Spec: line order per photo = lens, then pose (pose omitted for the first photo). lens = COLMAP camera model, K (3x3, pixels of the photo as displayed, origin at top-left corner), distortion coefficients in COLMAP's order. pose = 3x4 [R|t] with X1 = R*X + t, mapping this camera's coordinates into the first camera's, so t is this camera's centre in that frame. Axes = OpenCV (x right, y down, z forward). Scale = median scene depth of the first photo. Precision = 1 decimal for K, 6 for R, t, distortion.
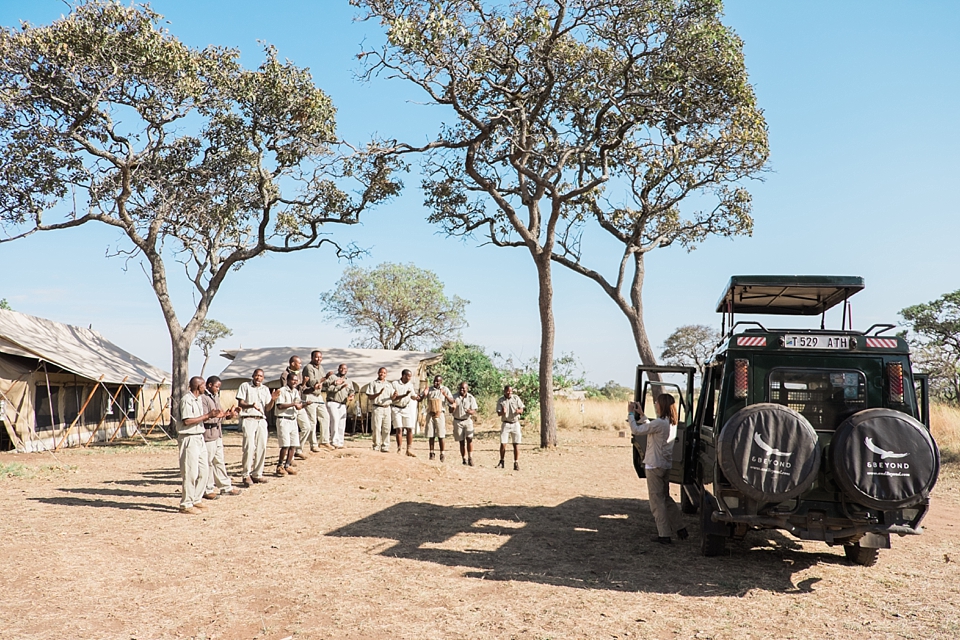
lens RADIAL K [[739.5, 0, 478.2], [0, 739.5, 317.9], [0, 0, 1]] dist [-0.009301, -0.006309]
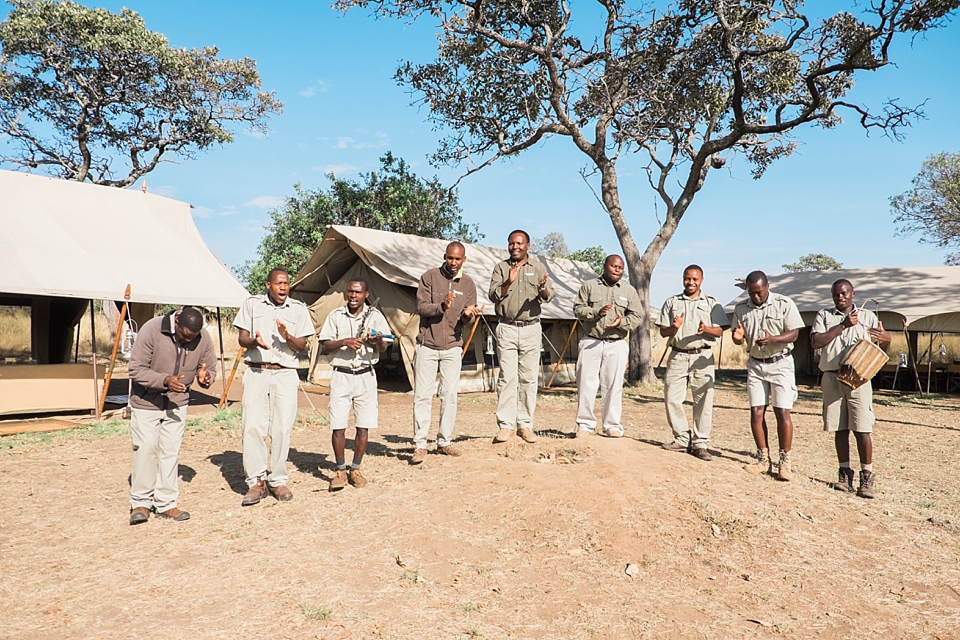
lens RADIAL K [[739.5, 0, 478.2], [0, 739.5, 317.9], [0, 0, 1]] dist [-0.009301, -0.006309]
pose [[0.689133, -0.007856, -0.724592, 0.054202], [0.064807, 0.996602, 0.050831, 0.035686], [0.721731, -0.081988, 0.687301, 0.311794]]
